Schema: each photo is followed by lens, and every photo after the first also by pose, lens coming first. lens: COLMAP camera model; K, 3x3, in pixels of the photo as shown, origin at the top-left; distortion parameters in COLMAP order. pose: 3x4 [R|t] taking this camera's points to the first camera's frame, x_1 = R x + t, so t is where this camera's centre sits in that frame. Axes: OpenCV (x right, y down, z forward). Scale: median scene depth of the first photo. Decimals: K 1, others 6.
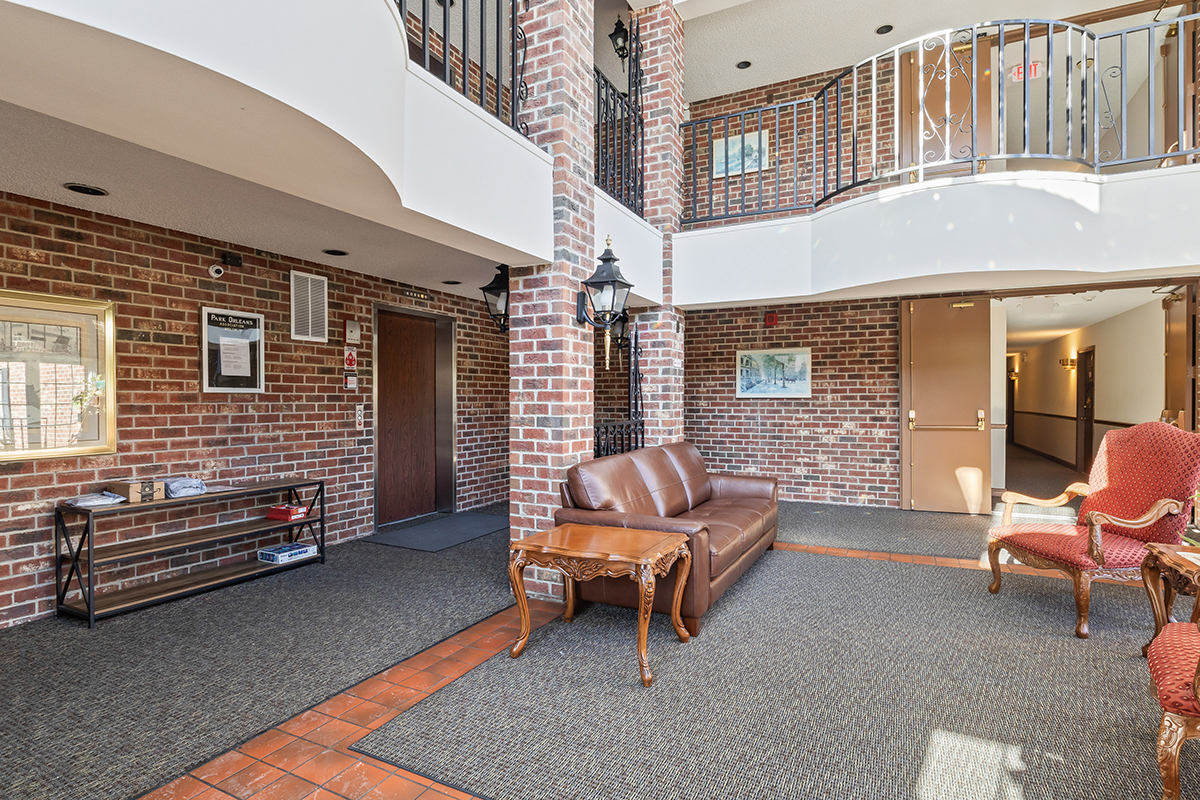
lens RADIAL K [[602.5, 0, 605.1], [0, 602.5, 404.1], [0, 0, 1]] dist [-0.007518, 0.000427]
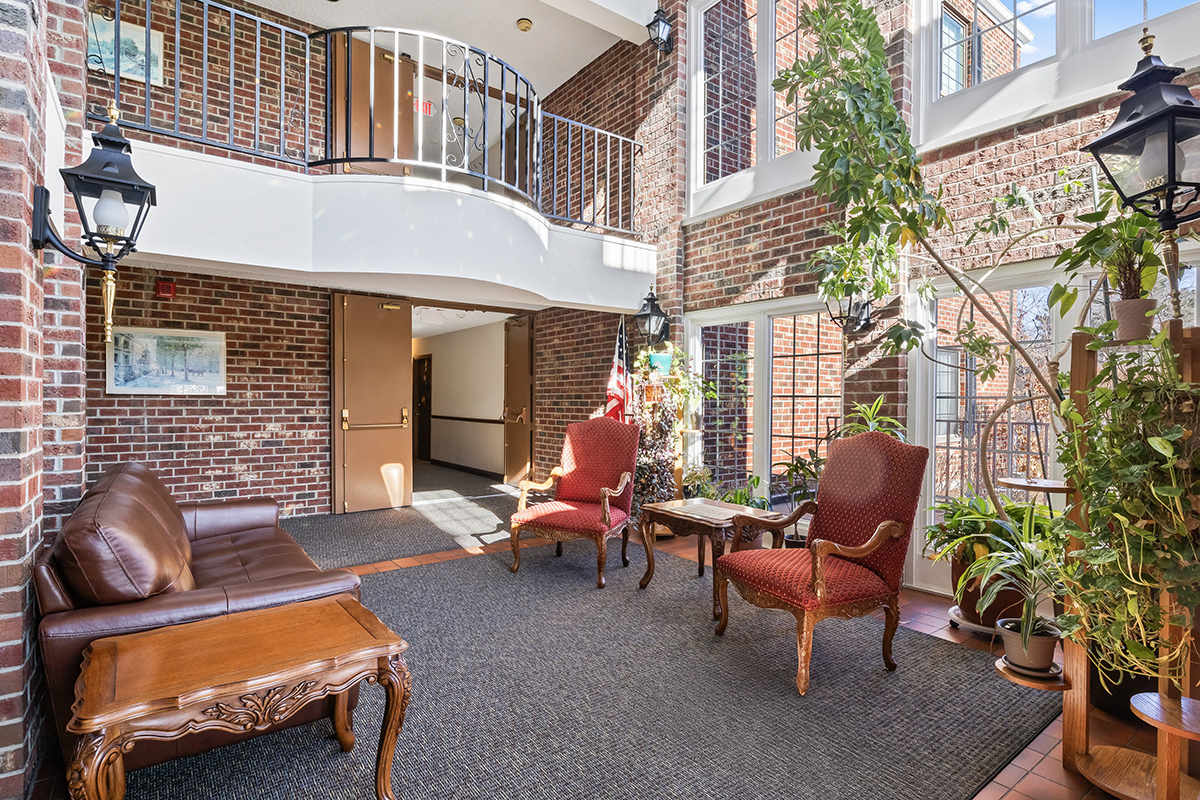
lens RADIAL K [[602.5, 0, 605.1], [0, 602.5, 404.1], [0, 0, 1]] dist [-0.007518, 0.000427]
pose [[0.450545, -0.002381, 0.892751, -0.152139], [-0.002095, 0.999991, 0.003724, -0.002232], [-0.892751, -0.003548, 0.450536, 0.186193]]
